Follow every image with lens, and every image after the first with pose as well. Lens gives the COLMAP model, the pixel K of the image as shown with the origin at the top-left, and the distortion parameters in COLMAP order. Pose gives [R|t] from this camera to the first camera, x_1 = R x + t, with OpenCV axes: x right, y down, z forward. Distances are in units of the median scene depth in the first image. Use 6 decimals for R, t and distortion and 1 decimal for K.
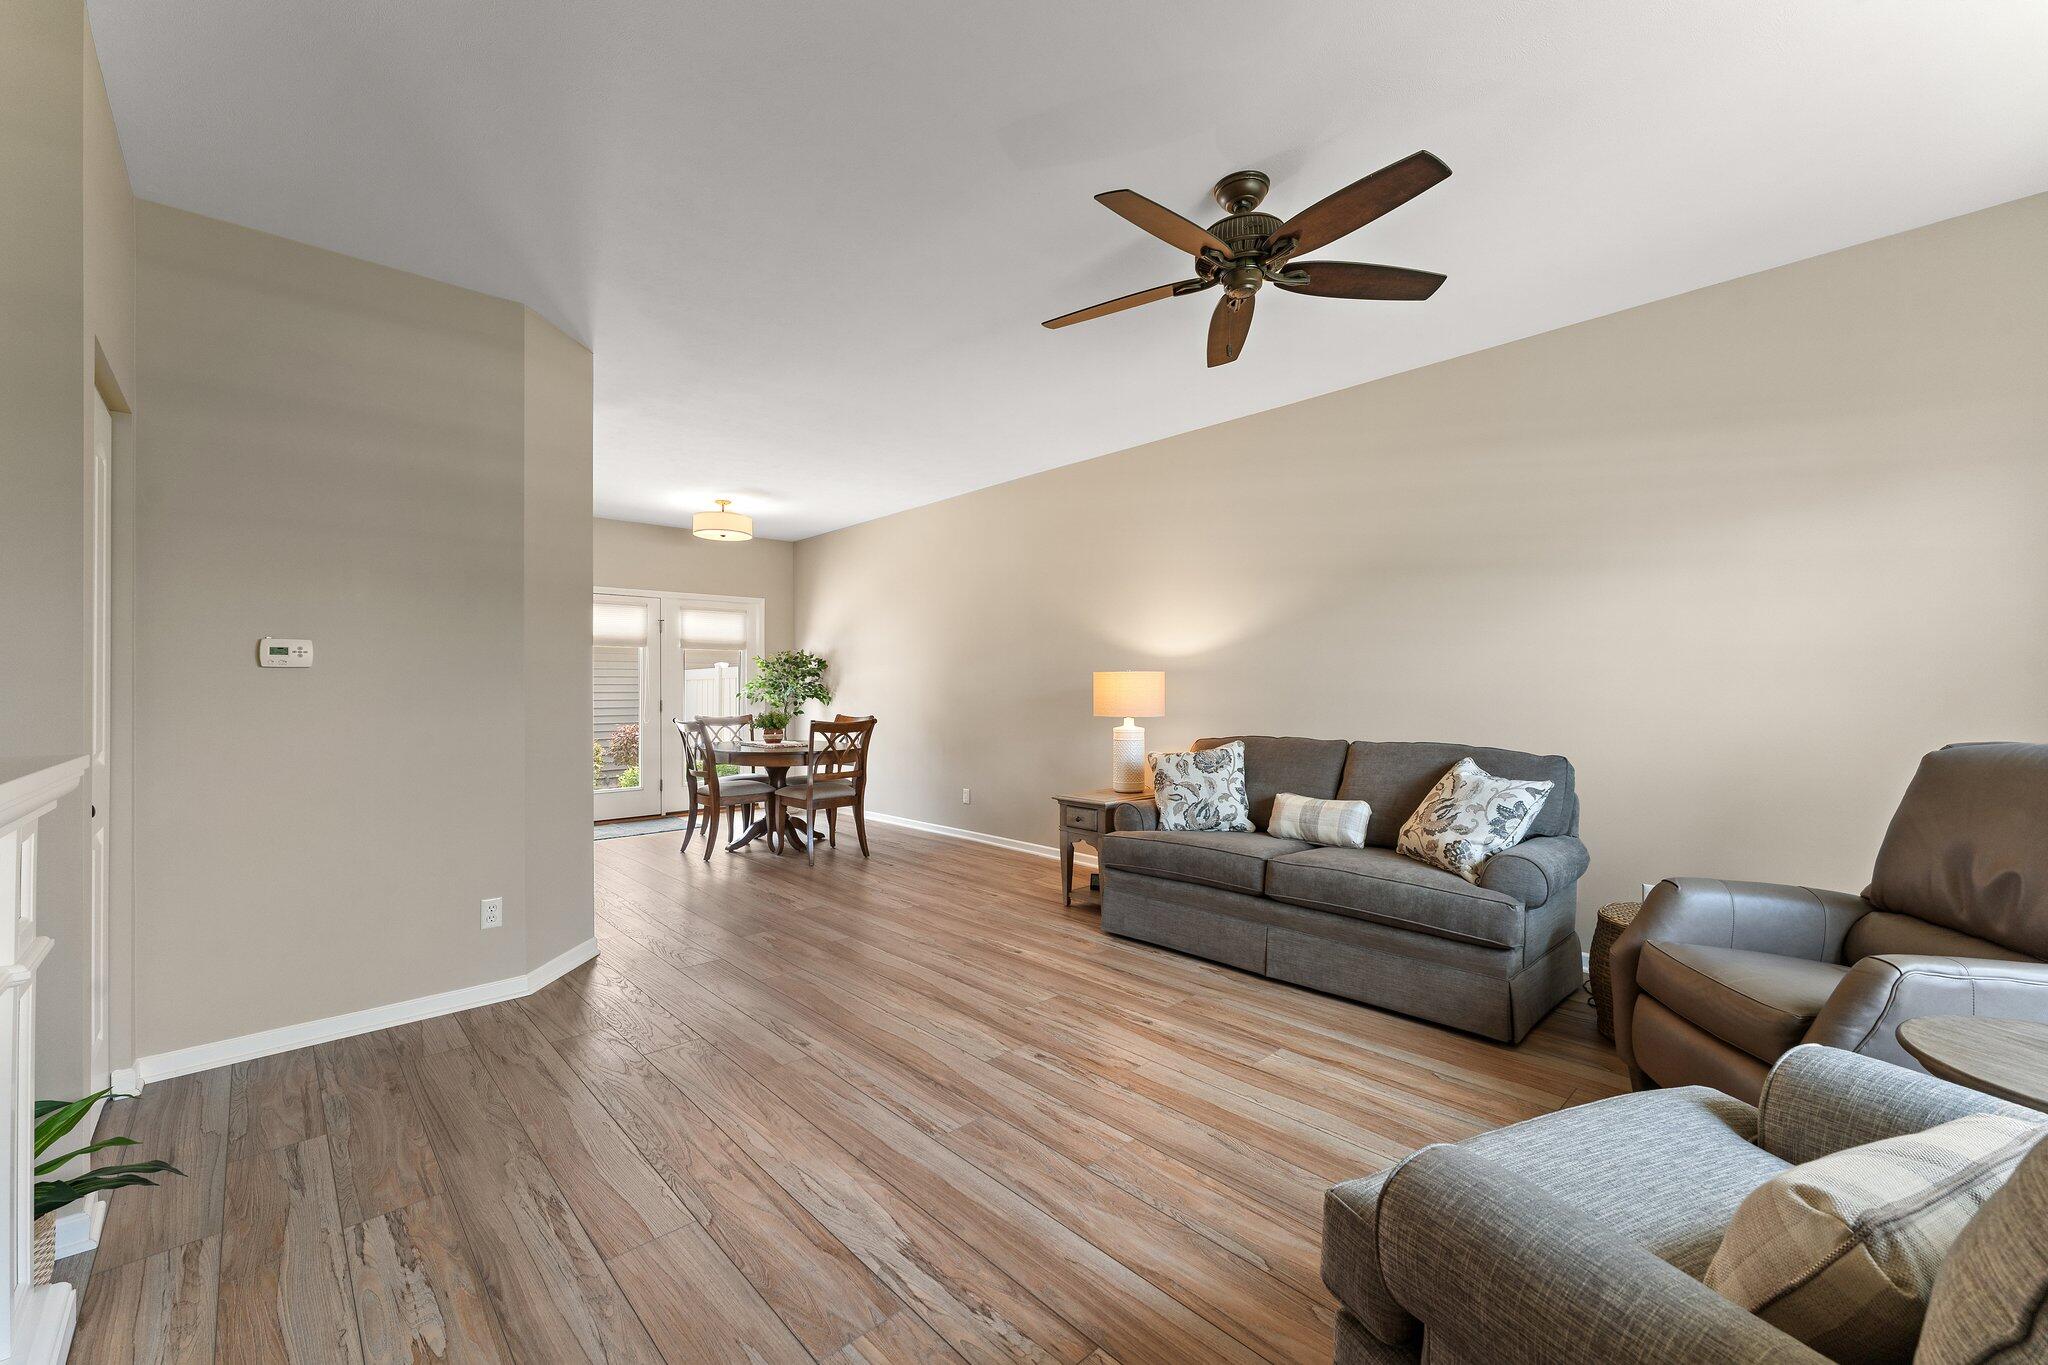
lens RADIAL K [[834.6, 0, 1024.0], [0, 834.6, 682.5], [0, 0, 1]] dist [0.001891, -0.000028]
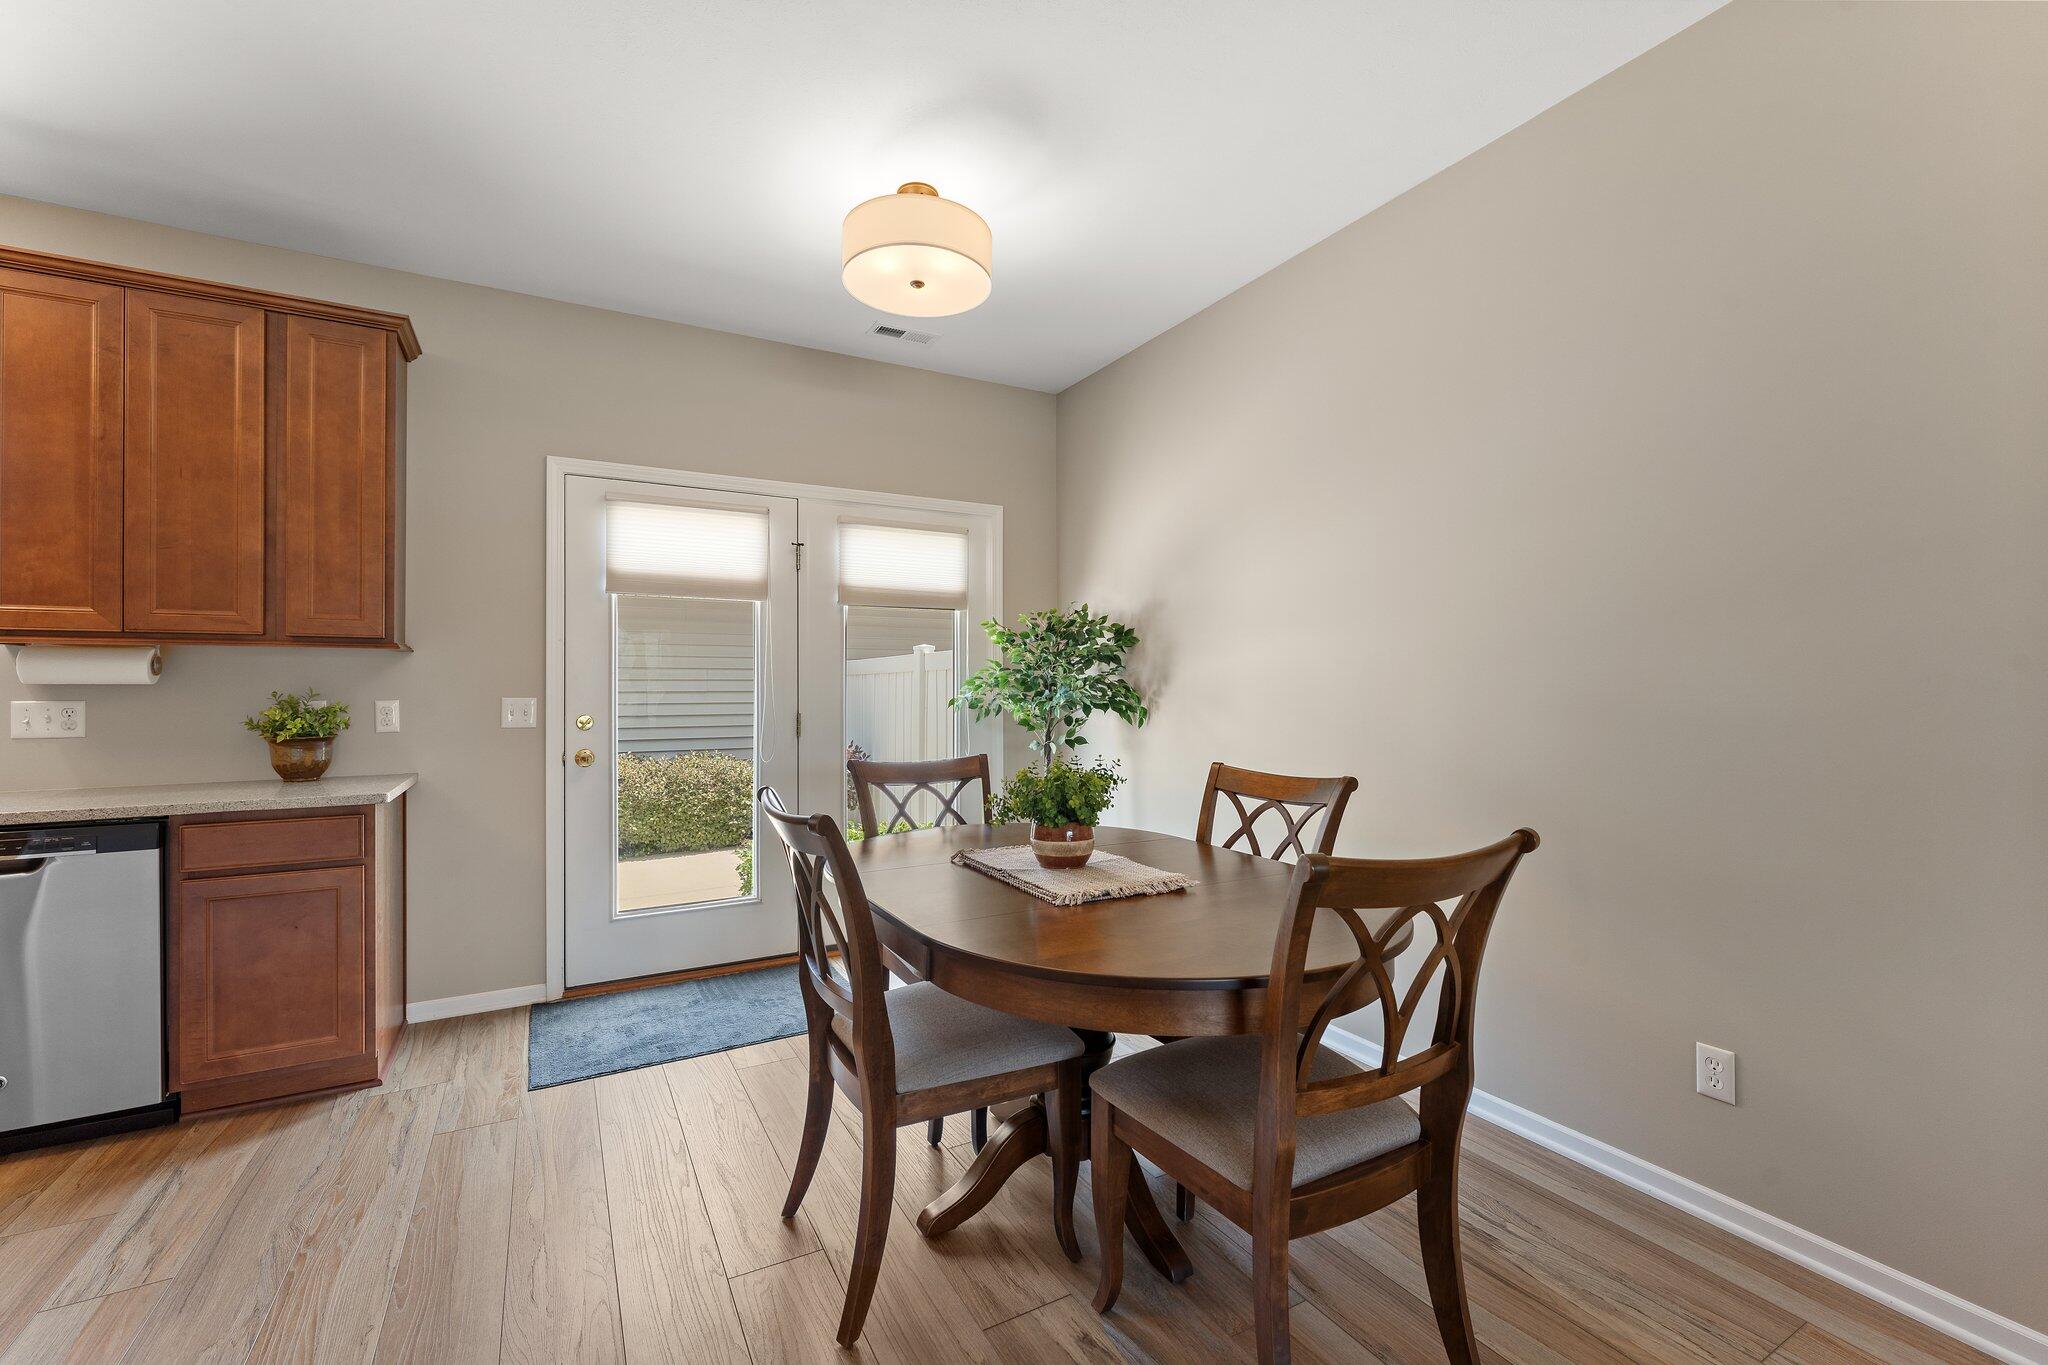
lens RADIAL K [[854.1, 0, 1024.0], [0, 854.1, 682.5], [0, 0, 1]] dist [0.000251, 0.000006]
pose [[0.971540, 0.002716, -0.236861, -0.186560], [-0.001792, 0.999990, 0.004114, 0.001613], [0.236870, -0.003572, 0.971535, 0.534946]]
